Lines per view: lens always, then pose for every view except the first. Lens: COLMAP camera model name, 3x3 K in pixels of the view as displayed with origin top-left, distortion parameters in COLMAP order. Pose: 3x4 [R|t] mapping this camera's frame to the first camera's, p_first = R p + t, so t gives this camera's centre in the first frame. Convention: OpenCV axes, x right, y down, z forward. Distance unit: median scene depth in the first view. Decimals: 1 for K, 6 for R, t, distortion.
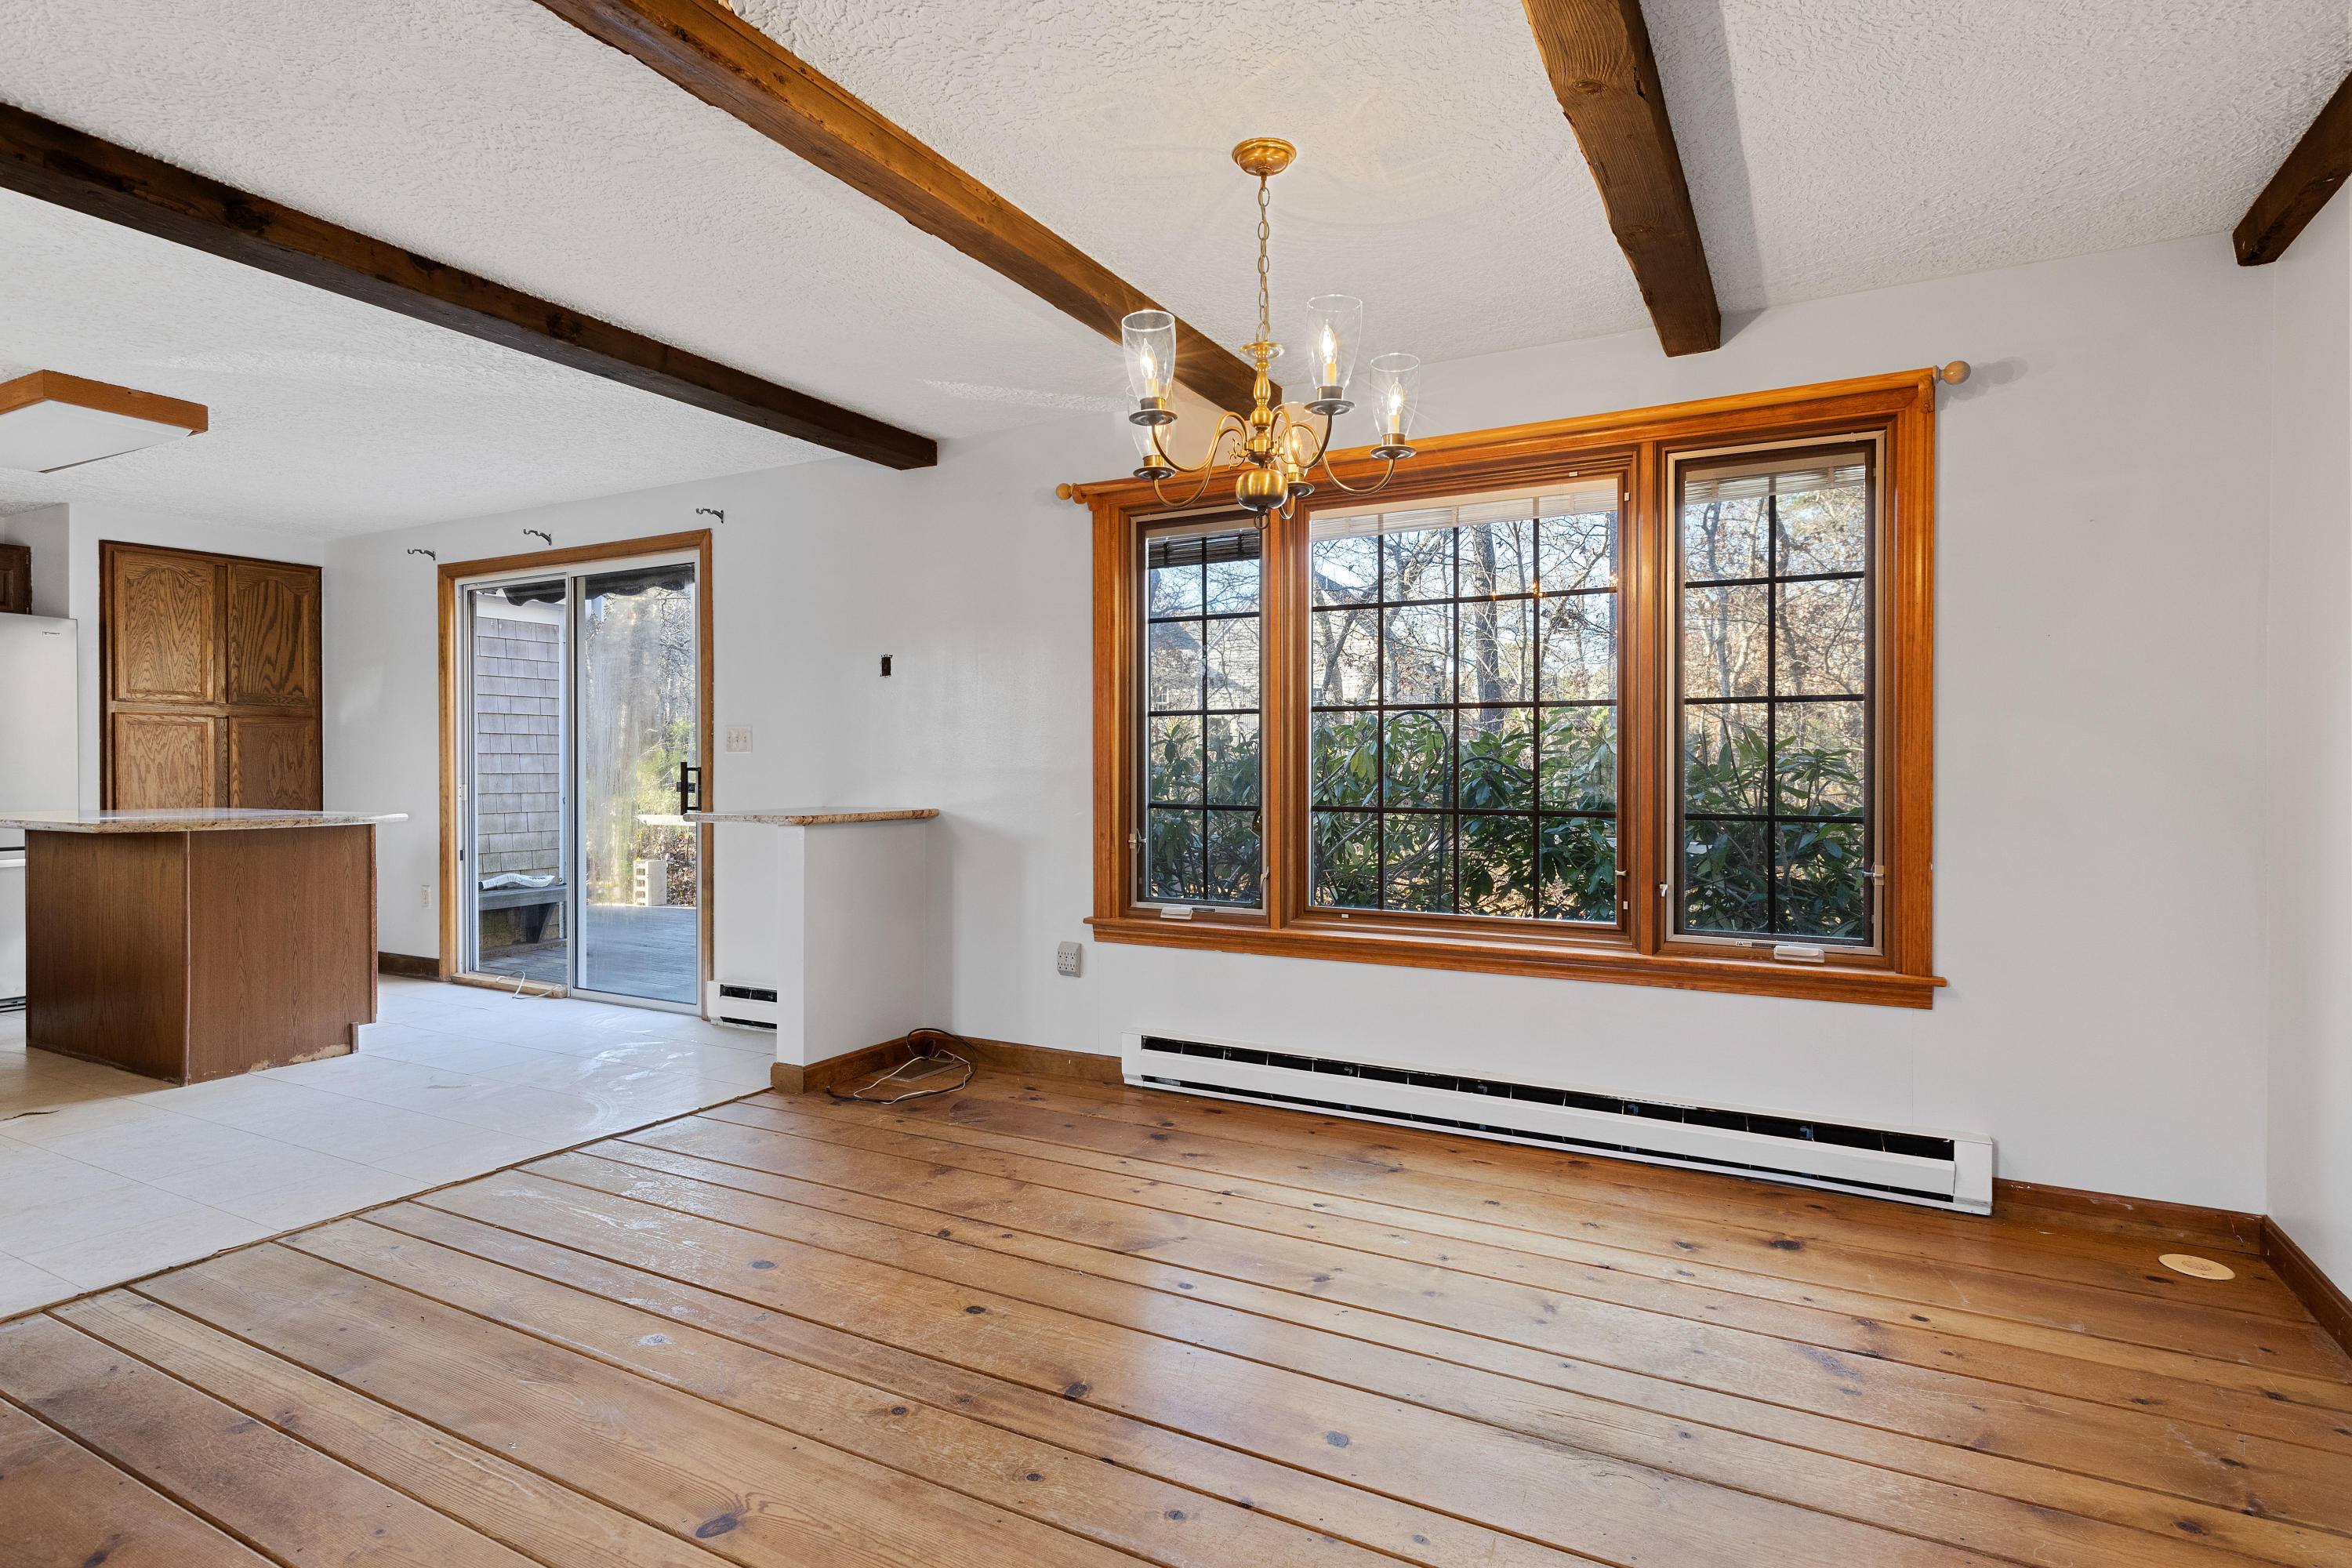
lens RADIAL K [[1221.6, 0, 1176.2], [0, 1221.6, 778.5], [0, 0, 1]] dist [0.005746, 0.000071]
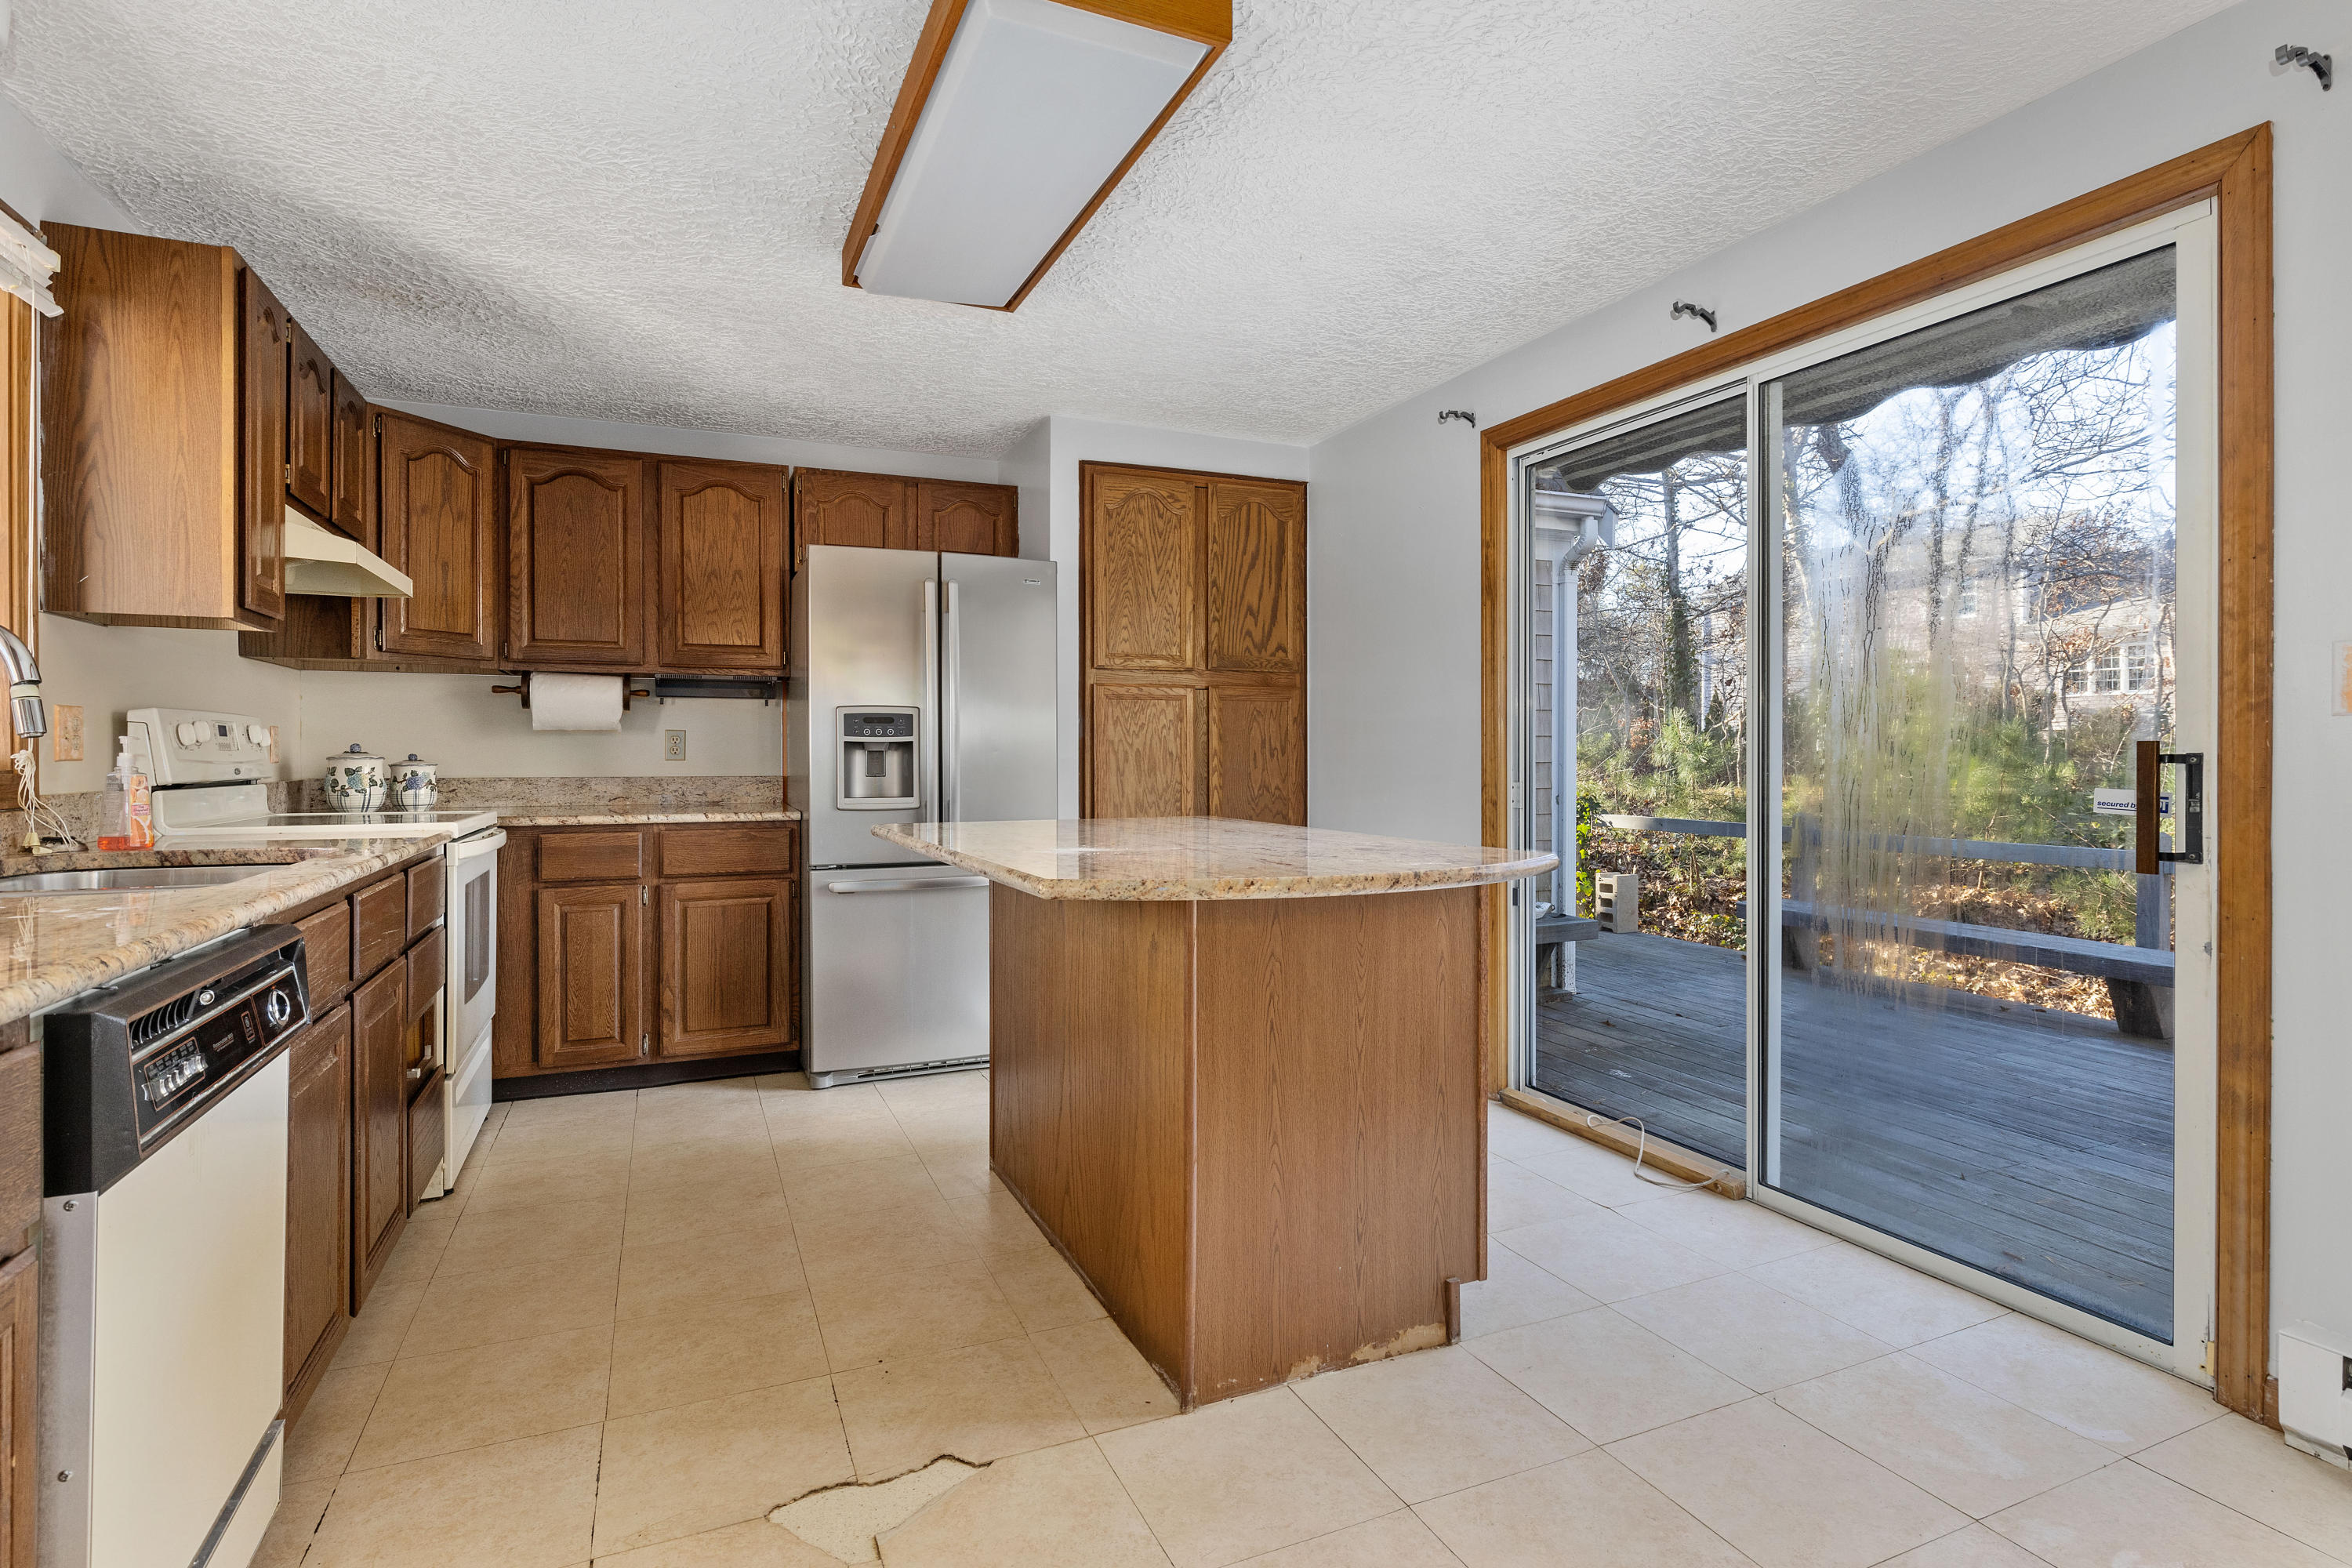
lens RADIAL K [[1154.8, 0, 1175.9], [0, 1154.8, 765.4], [0, 0, 1]] dist [-0.000417, -0.000225]
pose [[0.796138, 0.004347, -0.605099, -0.372552], [-0.003641, 0.999991, 0.002393, -0.004518], [0.605104, 0.000298, 0.796146, 0.439277]]
